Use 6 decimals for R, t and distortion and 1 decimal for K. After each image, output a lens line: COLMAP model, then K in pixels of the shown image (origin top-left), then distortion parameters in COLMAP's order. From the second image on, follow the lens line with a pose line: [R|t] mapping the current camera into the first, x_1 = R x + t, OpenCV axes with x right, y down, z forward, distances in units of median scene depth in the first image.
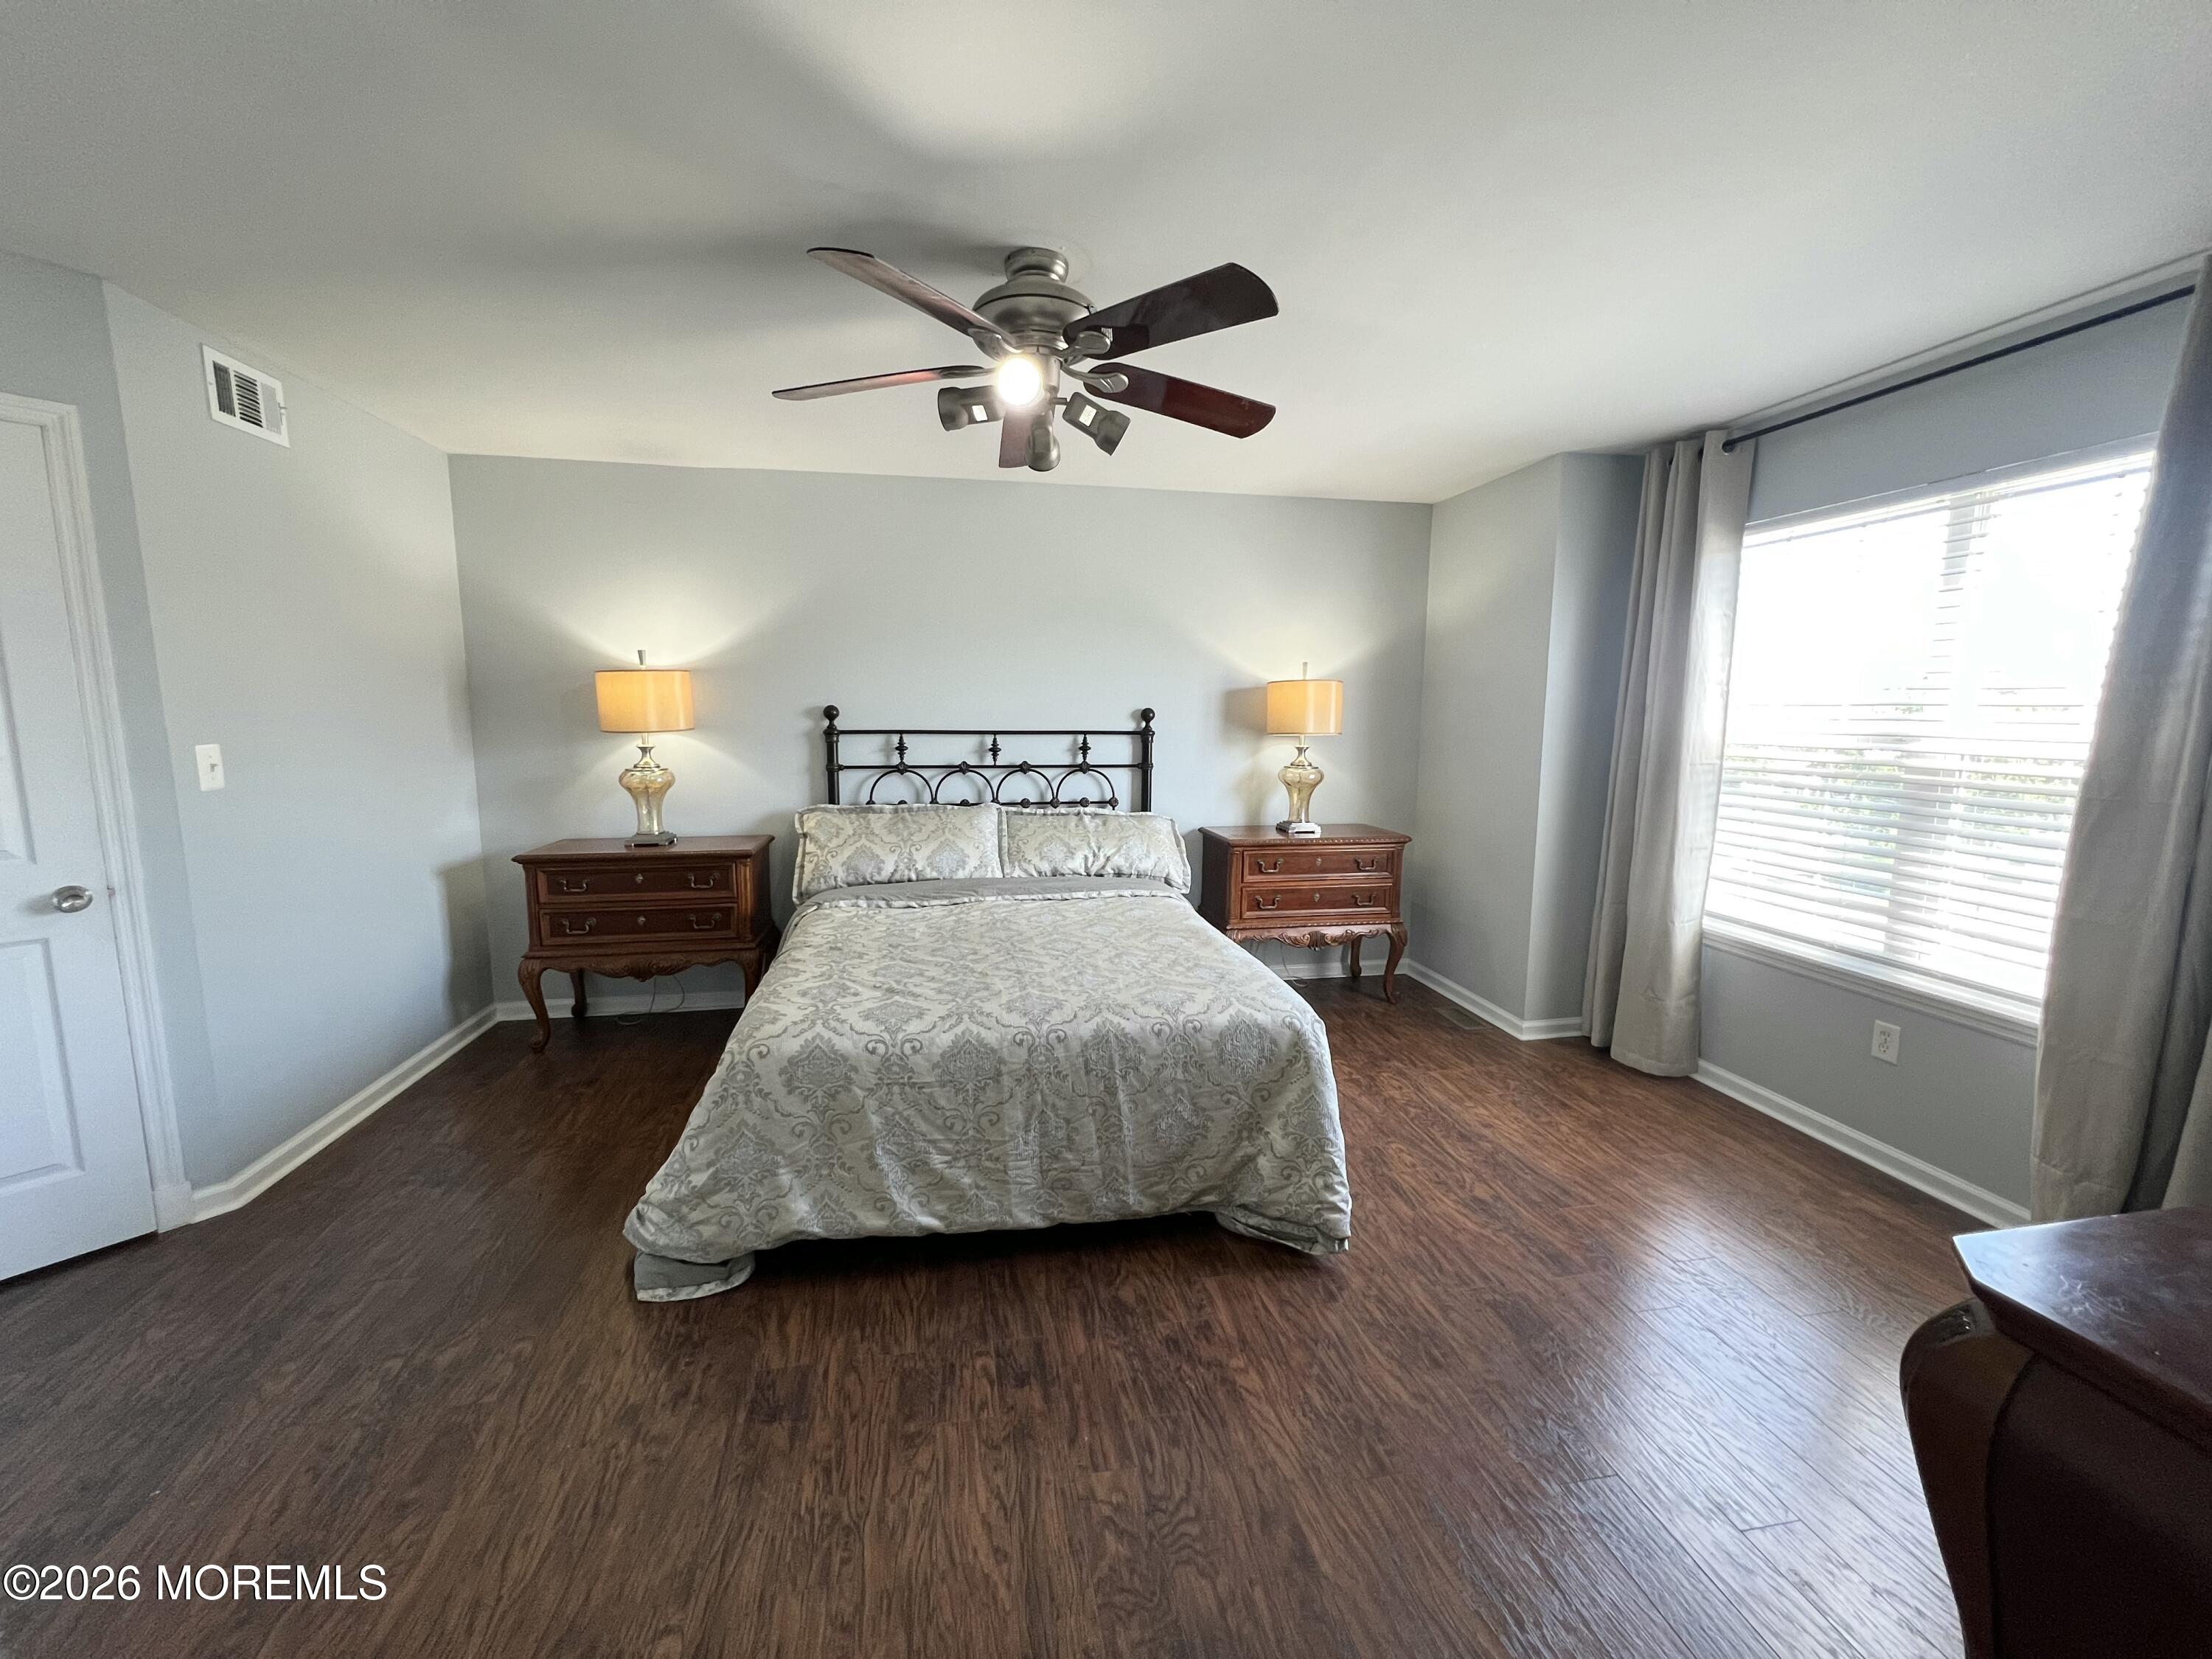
lens RADIAL K [[881.7, 0, 1098.5], [0, 881.7, 828.7], [0, 0, 1]] dist [0.001821, 0.000167]
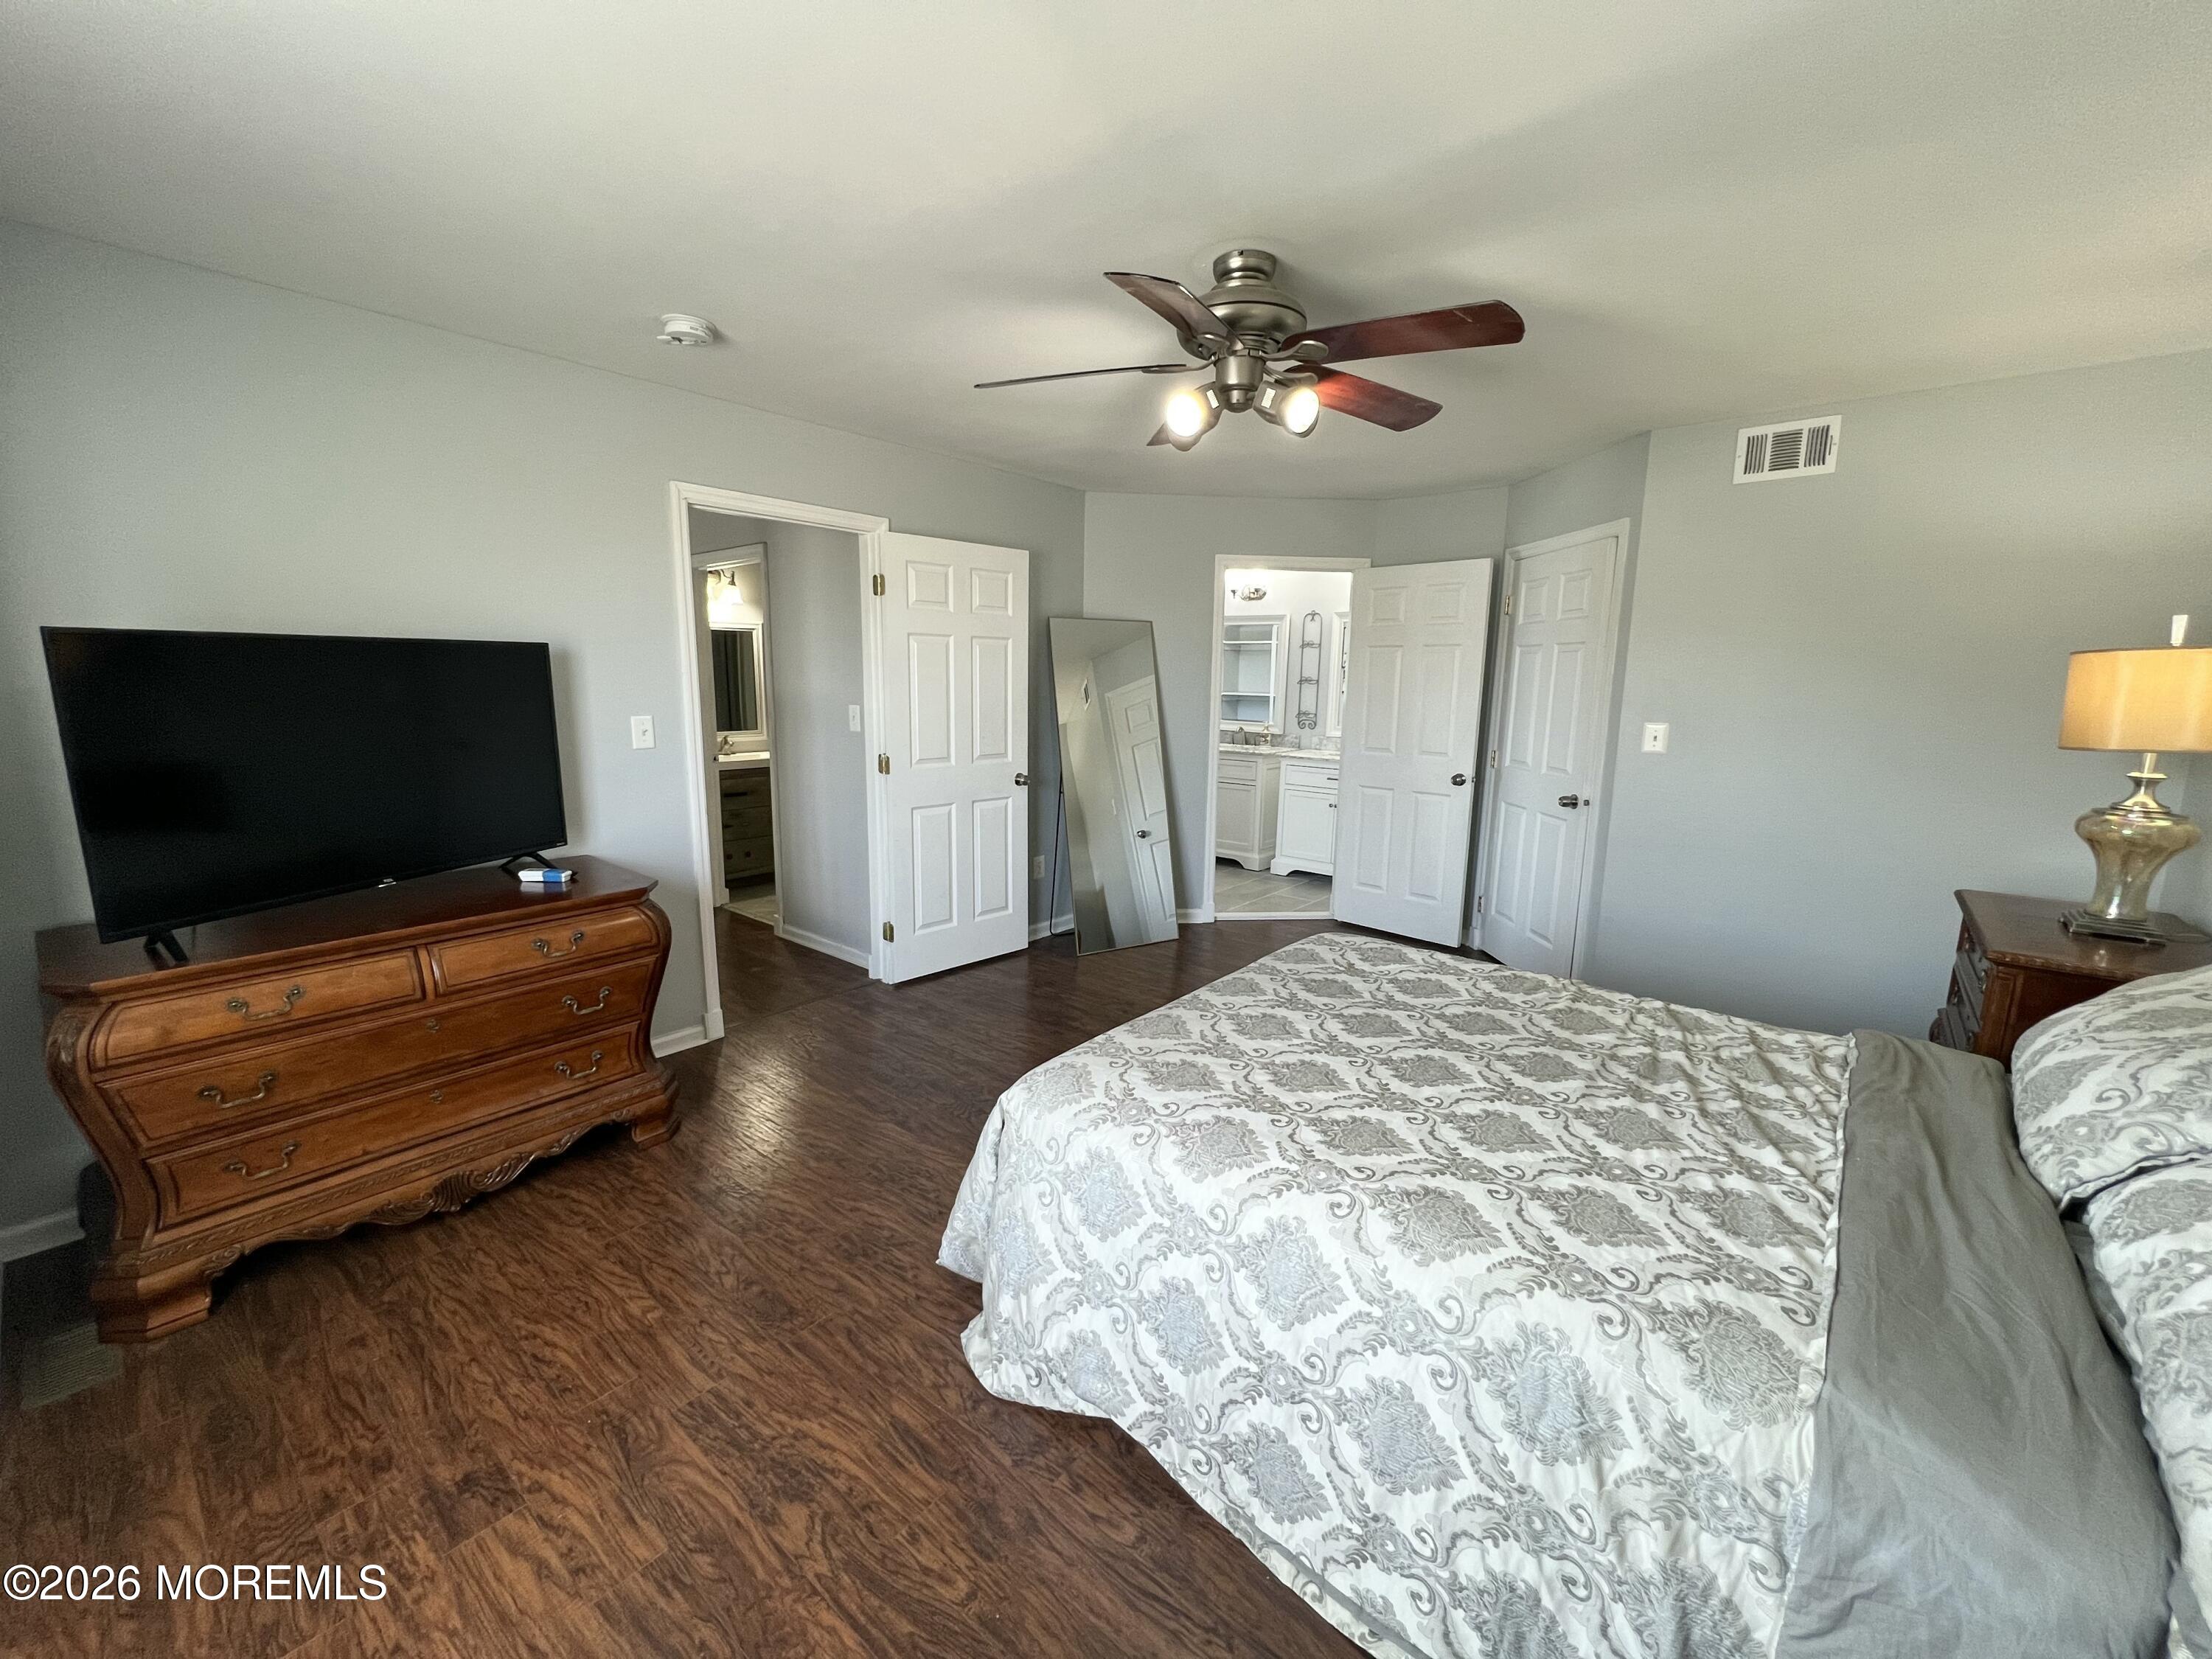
lens RADIAL K [[881.7, 0, 1094.2], [0, 881.7, 832.8], [0, 0, 1]] dist [0.001821, 0.000167]
pose [[-0.771626, 0.098928, -0.628336, 0.629724], [-0.107587, 0.953300, 0.282214, -0.225717], [0.626911, 0.285365, -0.724948, 1.478600]]
